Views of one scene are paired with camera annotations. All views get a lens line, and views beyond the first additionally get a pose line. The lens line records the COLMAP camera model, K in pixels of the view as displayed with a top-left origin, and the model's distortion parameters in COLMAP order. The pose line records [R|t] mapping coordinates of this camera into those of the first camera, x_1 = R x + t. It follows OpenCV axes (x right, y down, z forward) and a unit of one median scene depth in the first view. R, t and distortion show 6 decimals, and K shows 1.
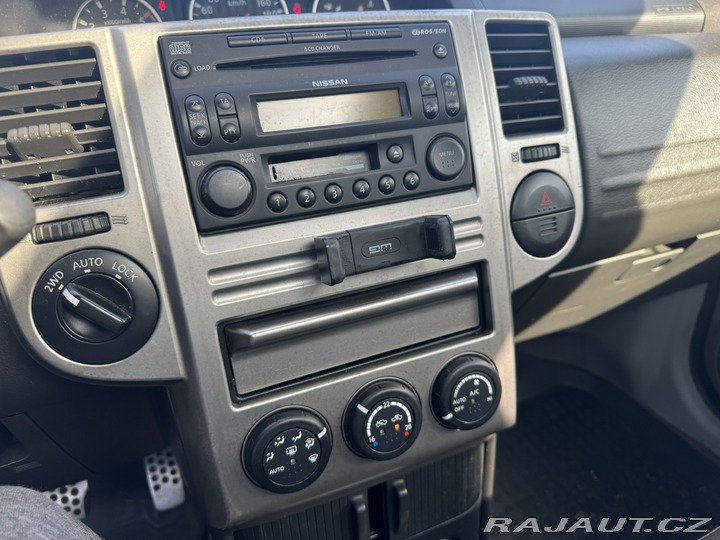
lens RADIAL K [[541.7, 0, 358.5], [0, 541.7, 271.4], [0, 0, 1]] dist [0.029589, -0.076080]
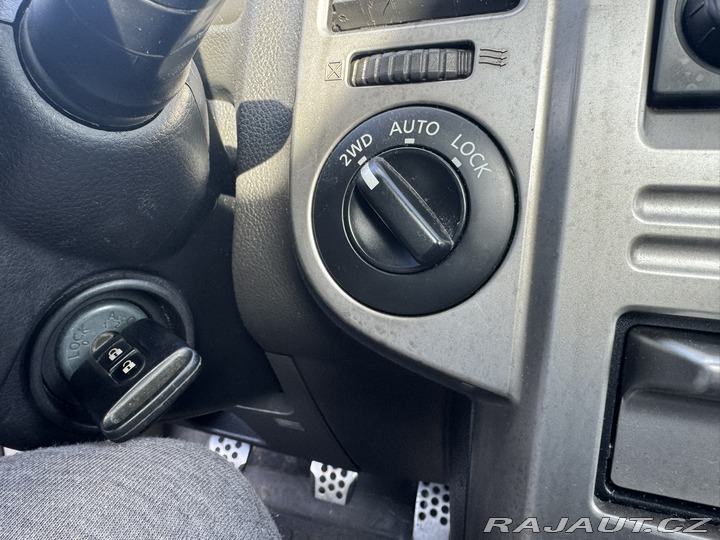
lens RADIAL K [[505.5, 0, 317.7], [0, 505.5, 271.0], [0, 0, 1]] dist [-0.027383, -0.001192]
pose [[0.720295, 0.256431, -0.644530, -0.195996], [-0.308475, 0.950643, 0.033483, 0.135760], [0.621304, 0.174704, 0.763845, 0.560212]]
